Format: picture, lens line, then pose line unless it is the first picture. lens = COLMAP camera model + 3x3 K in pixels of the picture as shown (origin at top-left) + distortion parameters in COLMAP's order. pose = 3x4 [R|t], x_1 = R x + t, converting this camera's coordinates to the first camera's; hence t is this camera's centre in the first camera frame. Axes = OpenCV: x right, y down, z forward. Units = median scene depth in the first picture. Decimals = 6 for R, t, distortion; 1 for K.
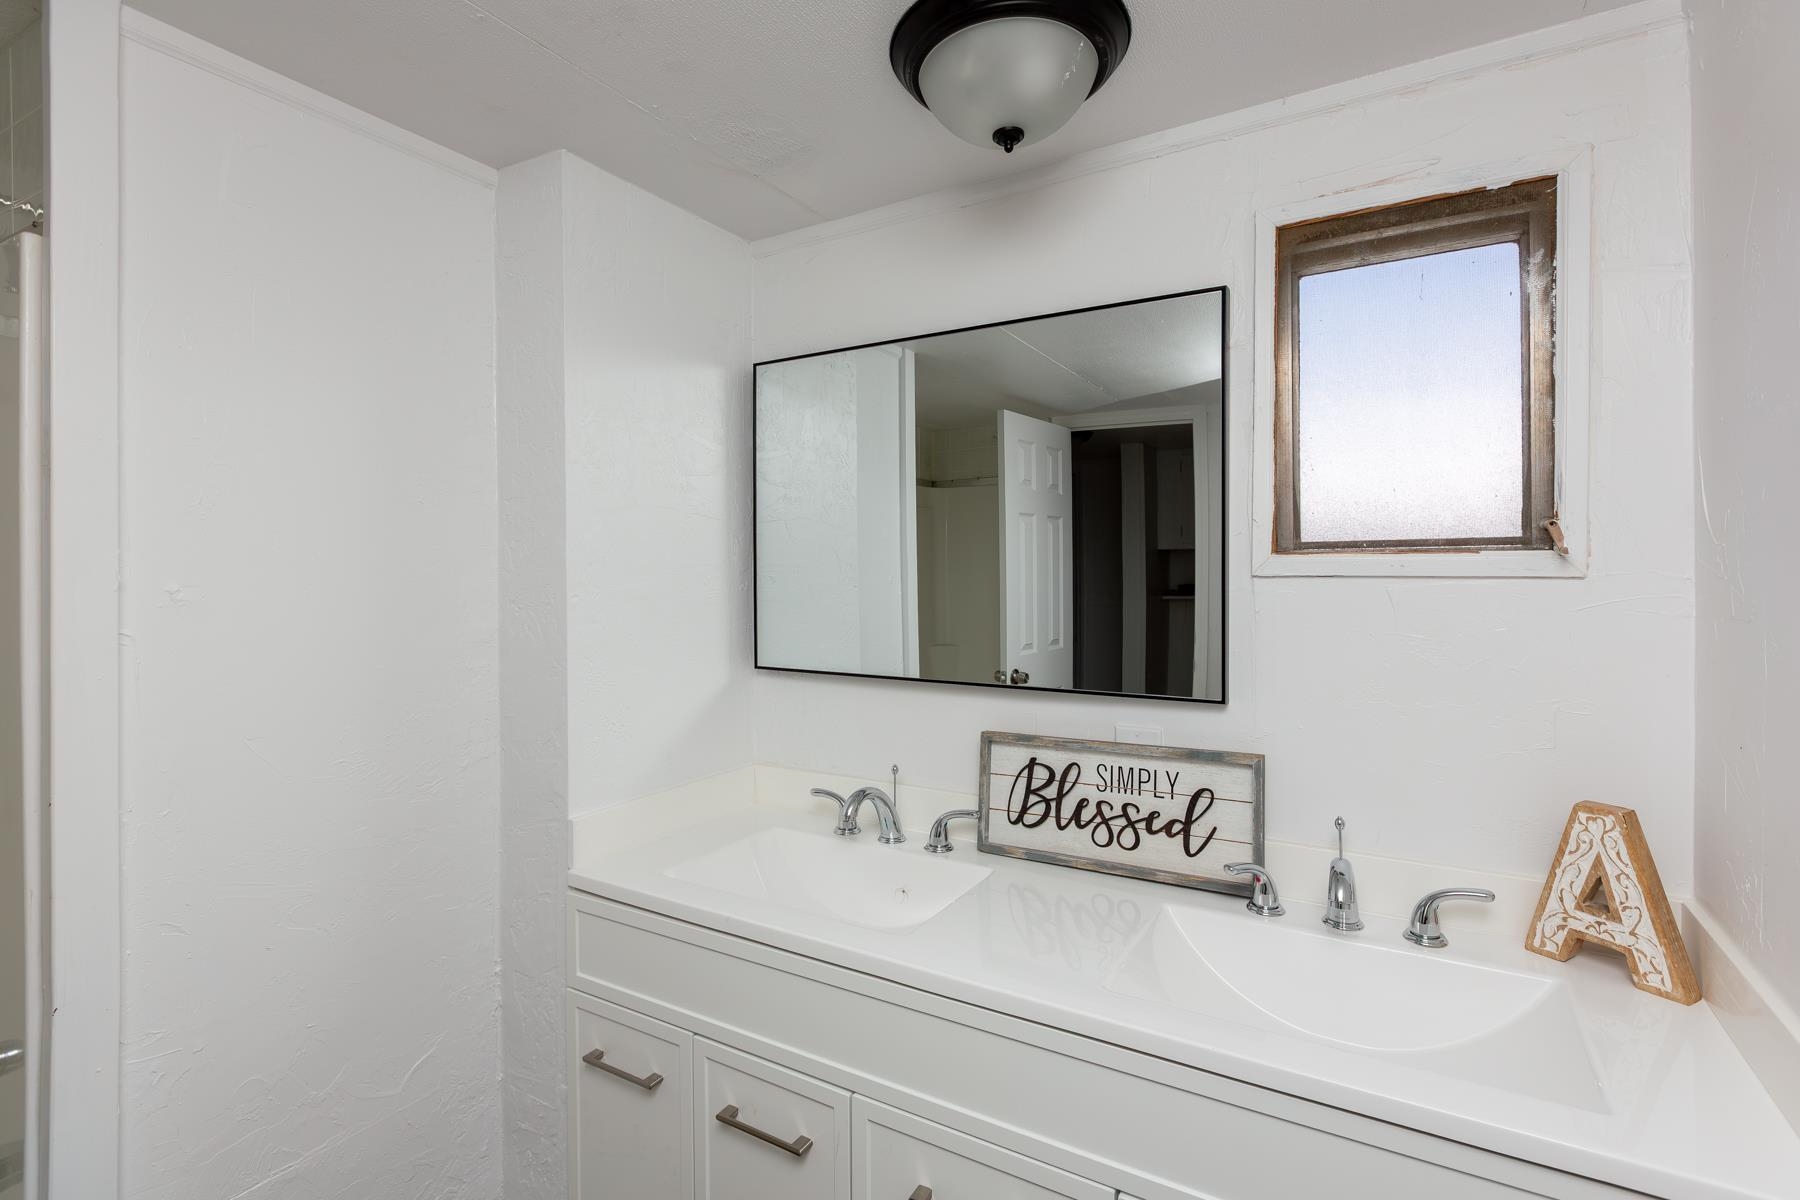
lens RADIAL K [[821.2, 0, 924.1], [0, 821.2, 580.5], [0, 0, 1]] dist [0.006451, -0.001835]
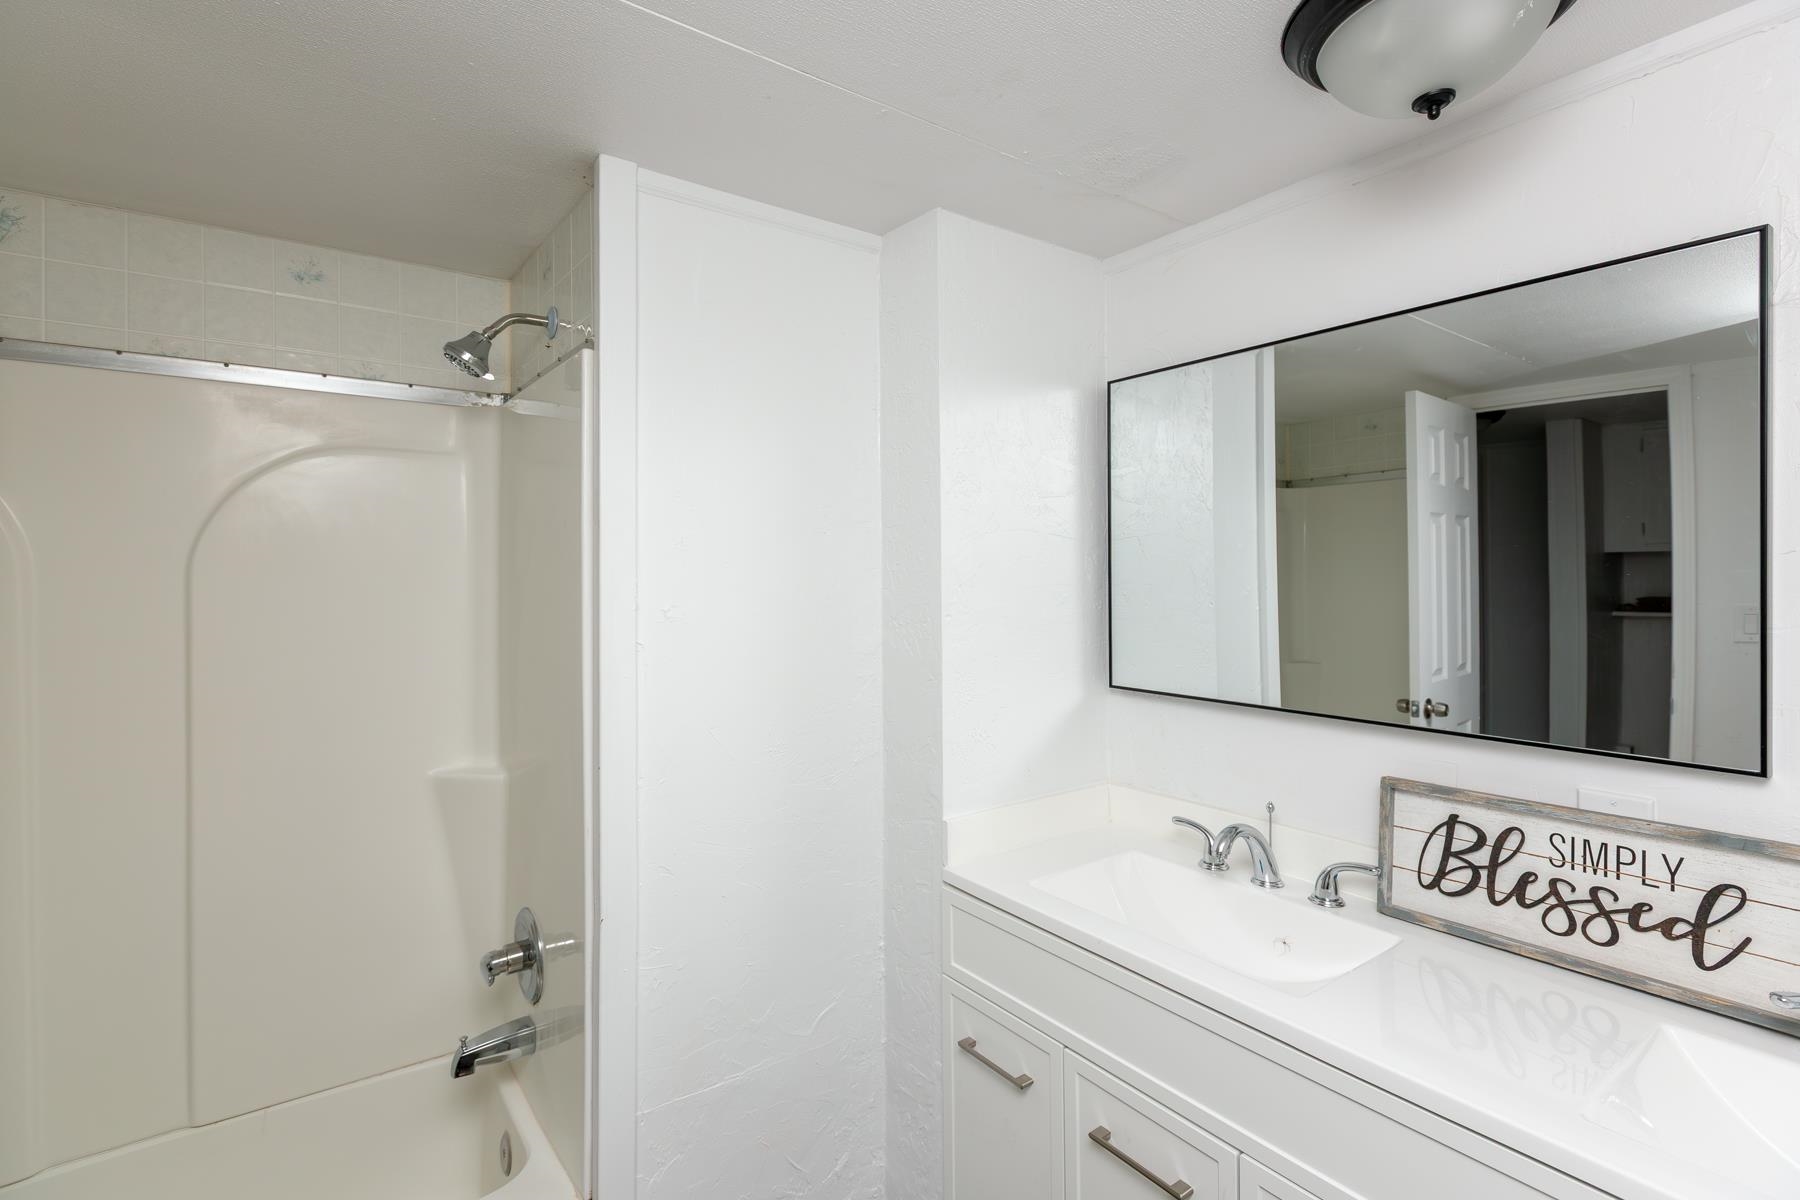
lens RADIAL K [[821.2, 0, 883.0], [0, 821.2, 580.8], [0, 0, 1]] dist [0.006451, -0.001835]
pose [[0.908916, 0.000161, -0.416978, -0.051107], [-0.001006, 0.999998, -0.001805, -0.025648], [0.416977, 0.002060, 0.908915, -0.026612]]
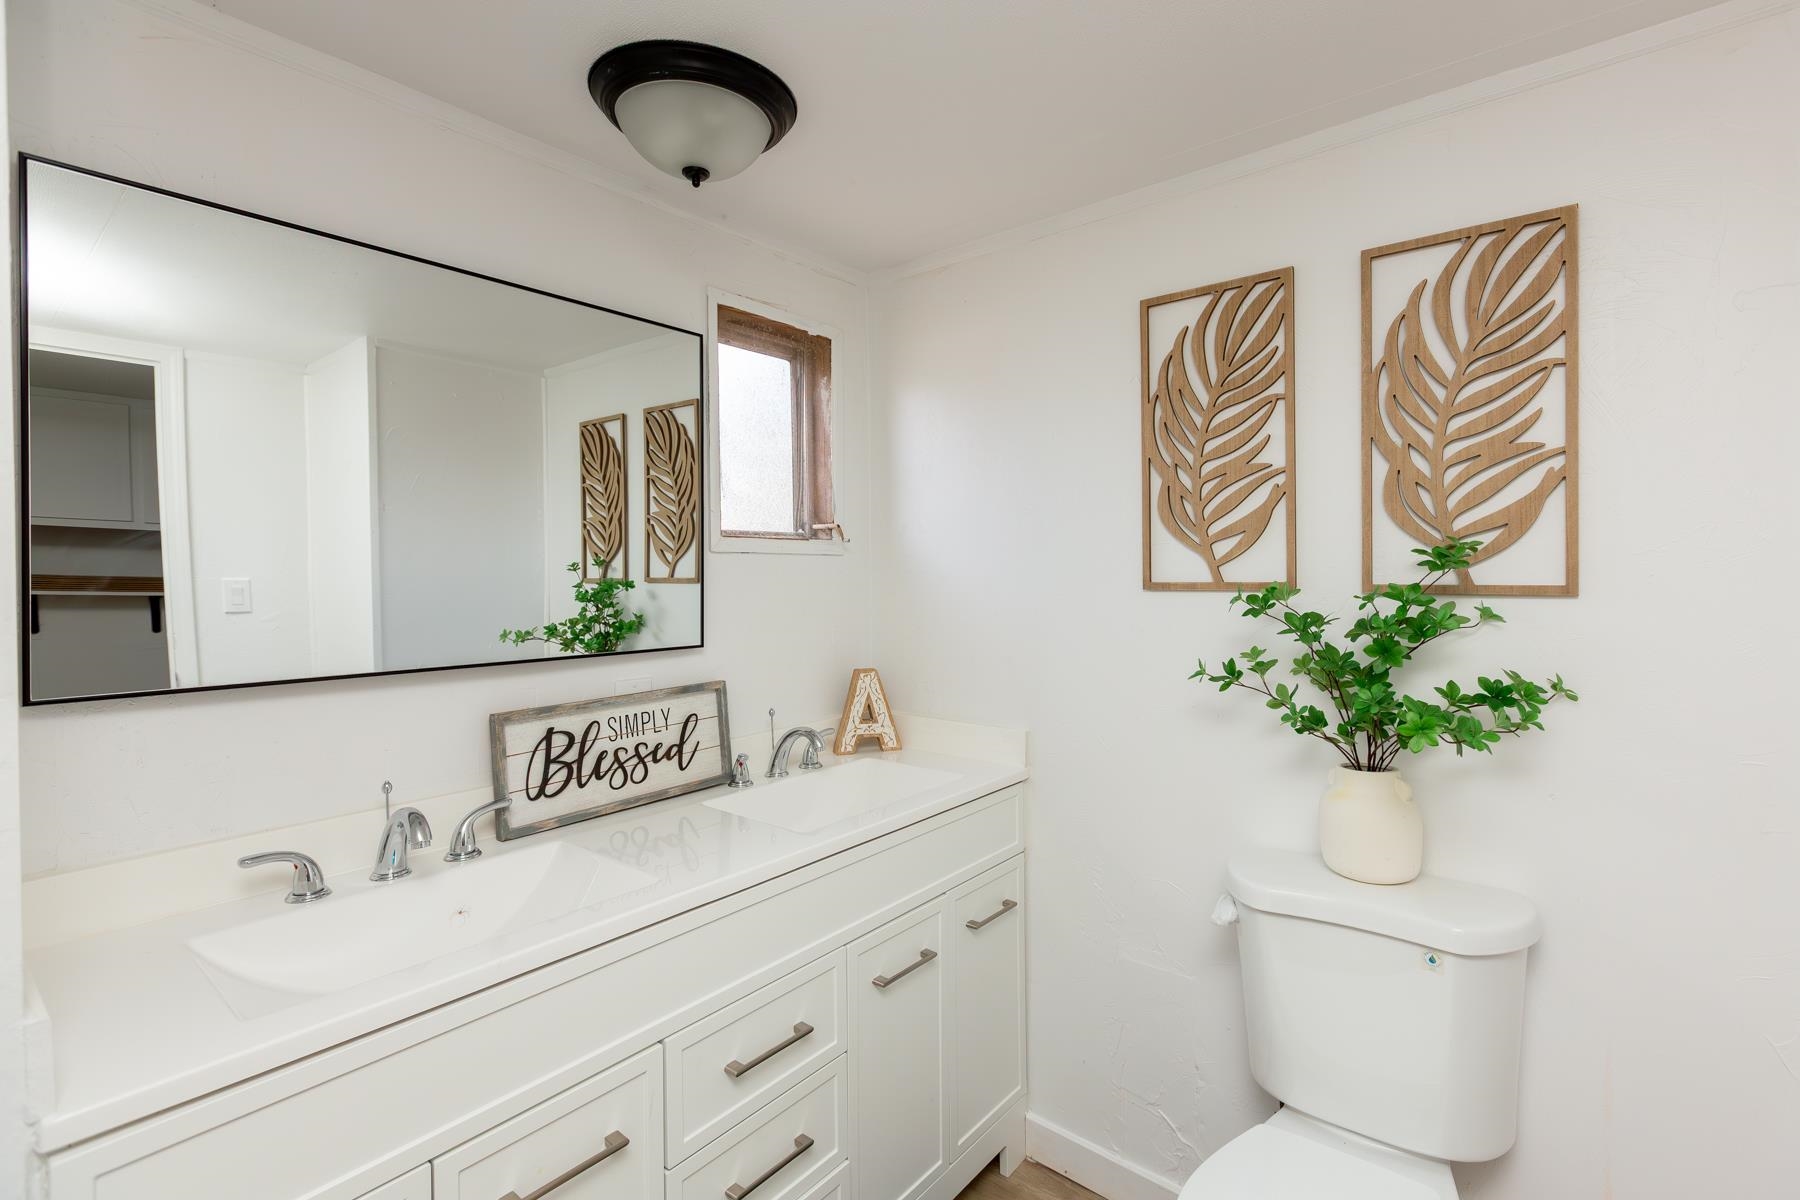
lens RADIAL K [[821.2, 0, 917.0], [0, 821.2, 590.7], [0, 0, 1]] dist [0.006451, -0.001835]
pose [[0.148343, -0.015528, 0.988814, -0.815970], [0.012693, 0.999824, 0.013797, 0.040870], [-0.988855, 0.010505, 0.148514, 0.415892]]
